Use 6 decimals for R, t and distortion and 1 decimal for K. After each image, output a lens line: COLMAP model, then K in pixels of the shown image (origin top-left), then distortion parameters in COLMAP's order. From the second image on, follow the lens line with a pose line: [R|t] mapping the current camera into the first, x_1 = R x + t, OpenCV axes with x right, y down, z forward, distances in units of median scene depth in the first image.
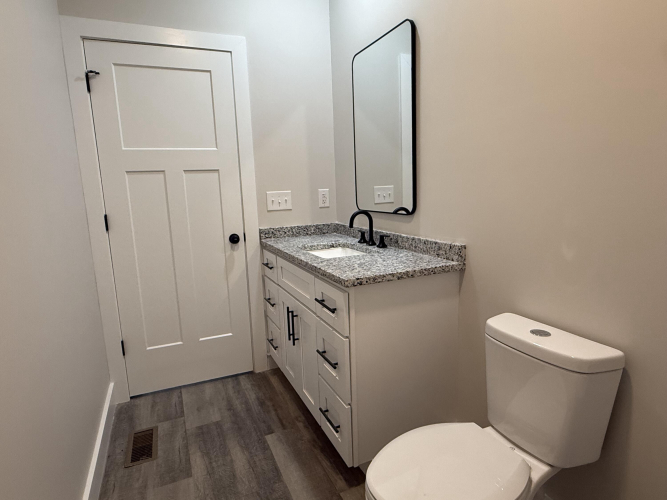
lens RADIAL K [[382.6, 0, 333.5], [0, 382.6, 250.0], [0, 0, 1]] dist [-0.001907, -0.000242]
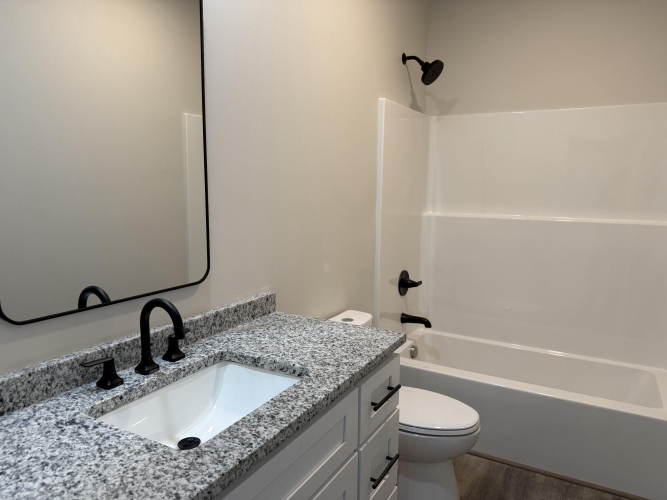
lens RADIAL K [[469.0, 0, 333.5], [0, 469.0, 250.0], [0, 0, 1]] dist [0.127942, -0.181158]
pose [[-0.588568, -0.078464, 0.804631, -0.567804], [0.148724, 0.967784, 0.203163, -0.275785], [-0.794650, 0.239243, -0.557937, 1.274785]]
